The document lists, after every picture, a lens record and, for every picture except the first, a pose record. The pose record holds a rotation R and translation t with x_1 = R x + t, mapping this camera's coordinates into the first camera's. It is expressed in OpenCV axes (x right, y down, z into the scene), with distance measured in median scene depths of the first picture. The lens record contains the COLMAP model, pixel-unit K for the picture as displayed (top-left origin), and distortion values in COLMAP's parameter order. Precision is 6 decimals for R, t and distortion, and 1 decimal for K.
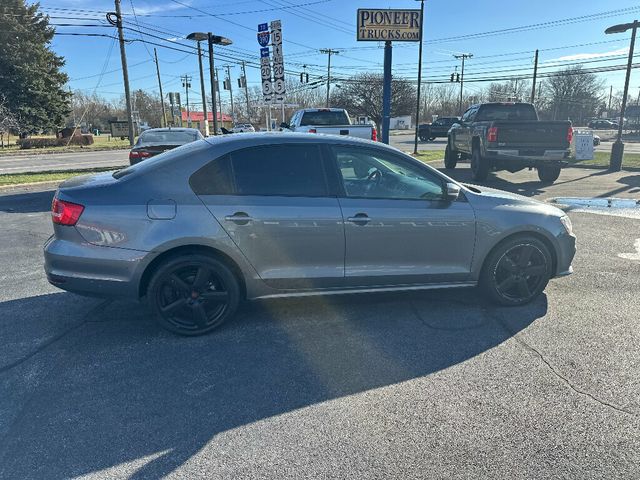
lens RADIAL K [[445.4, 0, 320.0], [0, 445.4, 240.0], [0, 0, 1]] dist [0.077429, -0.078628]
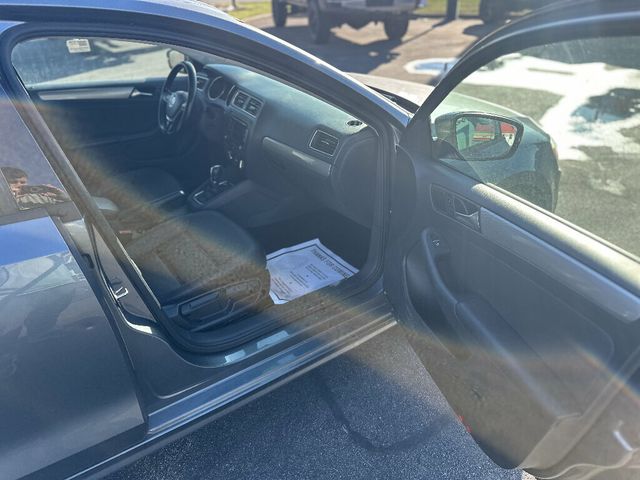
lens RADIAL K [[445.4, 0, 320.0], [0, 445.4, 240.0], [0, 0, 1]] dist [0.077429, -0.078628]
pose [[0.928831, -0.205286, 0.308431, 0.025450], [0.110203, 0.947865, 0.299010, -0.034611], [-0.353734, -0.243740, 0.903030, 0.162933]]
